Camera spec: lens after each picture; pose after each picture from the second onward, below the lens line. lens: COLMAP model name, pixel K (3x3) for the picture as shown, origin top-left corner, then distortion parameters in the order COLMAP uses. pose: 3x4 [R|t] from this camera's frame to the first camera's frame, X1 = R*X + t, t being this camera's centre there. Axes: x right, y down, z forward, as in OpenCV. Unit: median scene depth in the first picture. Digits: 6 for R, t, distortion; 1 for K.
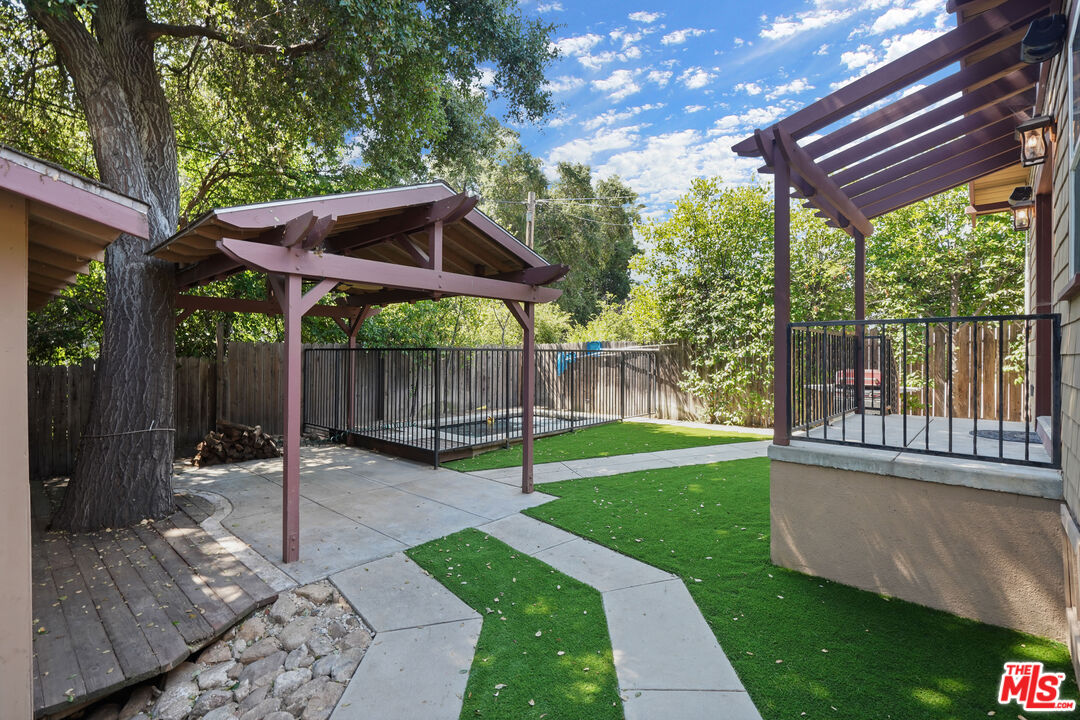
lens RADIAL K [[499.8, 0, 532.3], [0, 499.8, 355.7], [0, 0, 1]] dist [-0.033808, 0.009215]
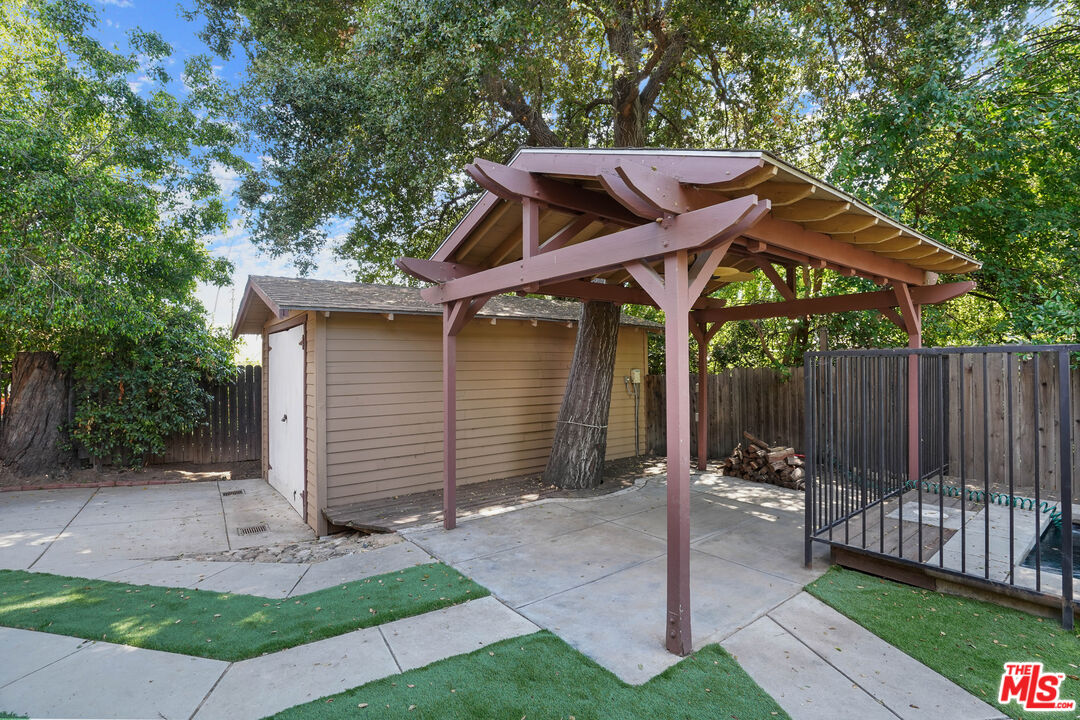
lens RADIAL K [[499.8, 0, 533.1], [0, 499.8, 359.4], [0, 0, 1]] dist [-0.033808, 0.009215]
pose [[-0.191374, -0.016077, -0.981385, 0.717824], [0.007673, 0.999811, -0.017875, 0.001870], [0.981487, -0.010951, -0.191215, 1.411914]]
